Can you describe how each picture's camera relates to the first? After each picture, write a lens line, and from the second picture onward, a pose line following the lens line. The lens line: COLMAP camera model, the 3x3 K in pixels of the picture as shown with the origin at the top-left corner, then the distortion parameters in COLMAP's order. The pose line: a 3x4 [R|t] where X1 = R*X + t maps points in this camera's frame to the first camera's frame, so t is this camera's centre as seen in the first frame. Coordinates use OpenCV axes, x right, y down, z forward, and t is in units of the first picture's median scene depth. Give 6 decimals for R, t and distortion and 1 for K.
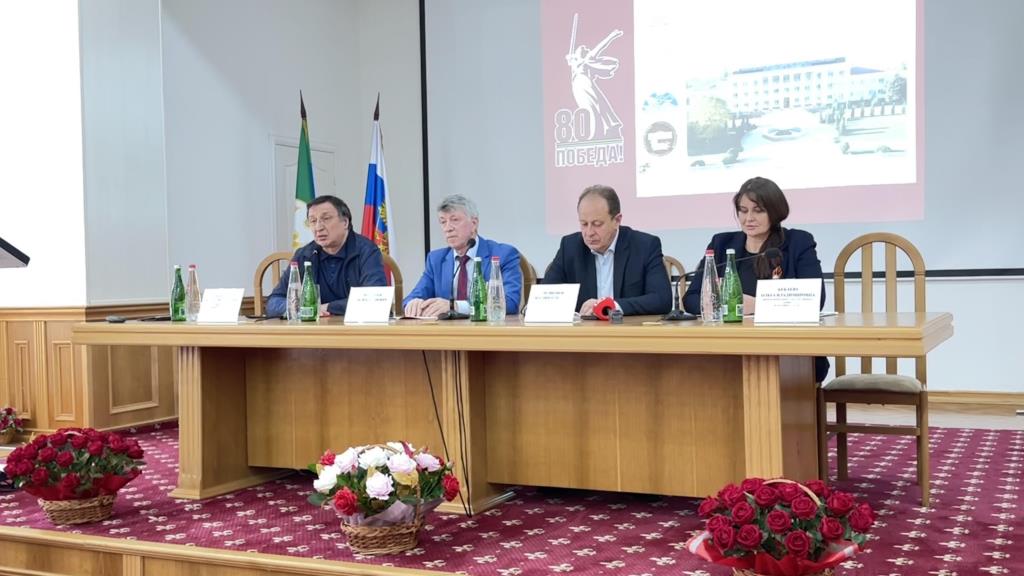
lens RADIAL K [[1080.9, 0, 511.5], [0, 1080.9, 287.2], [0, 0, 1]] dist [-0.105913, 0.000000]
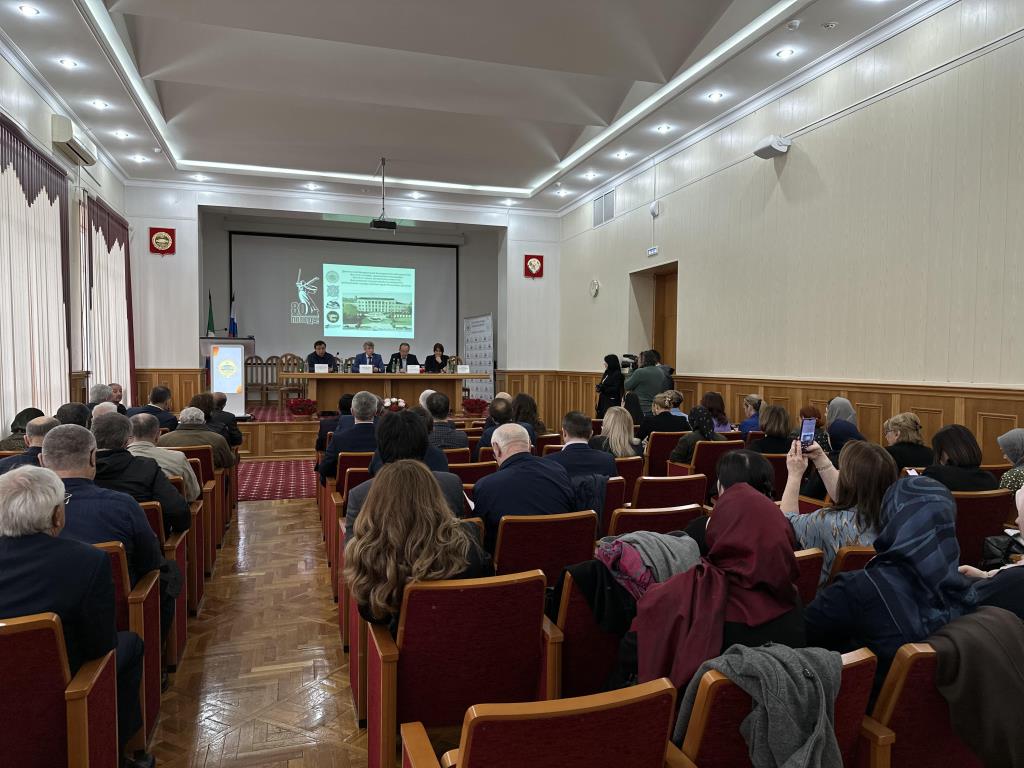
lens RADIAL K [[707.1, 0, 511.9], [0, 707.1, 388.0], [0, 0, 1]] dist [0.001188, 0.000094]
pose [[0.699782, 0.004345, 0.714343, -1.002677], [-0.021416, 0.999660, 0.014899, 0.023035], [-0.714035, -0.025725, 0.699637, -0.811522]]
